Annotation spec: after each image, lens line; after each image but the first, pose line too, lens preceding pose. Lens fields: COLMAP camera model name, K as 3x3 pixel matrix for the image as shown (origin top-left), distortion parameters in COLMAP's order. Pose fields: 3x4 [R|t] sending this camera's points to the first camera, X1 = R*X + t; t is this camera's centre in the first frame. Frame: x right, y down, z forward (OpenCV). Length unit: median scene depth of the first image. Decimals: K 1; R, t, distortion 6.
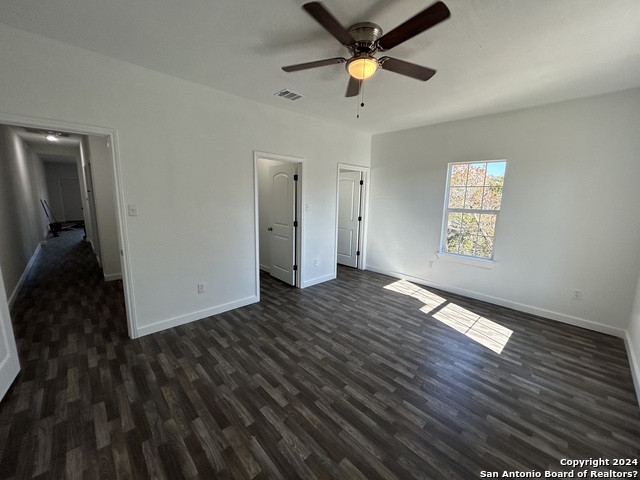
lens RADIAL K [[256.9, 0, 319.6], [0, 256.9, 237.6], [0, 0, 1]] dist [-0.003302, 0.000564]
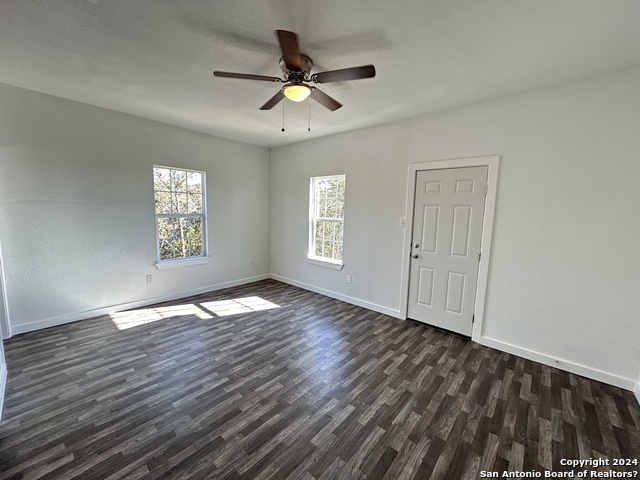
lens RADIAL K [[256.9, 0, 318.4], [0, 256.9, 239.1], [0, 0, 1]] dist [-0.003302, 0.000564]
pose [[-0.078855, -0.140120, 0.986990, -0.687590], [0.128699, 0.980356, 0.149460, -0.129274], [-0.988544, 0.138810, -0.059272, 0.709502]]
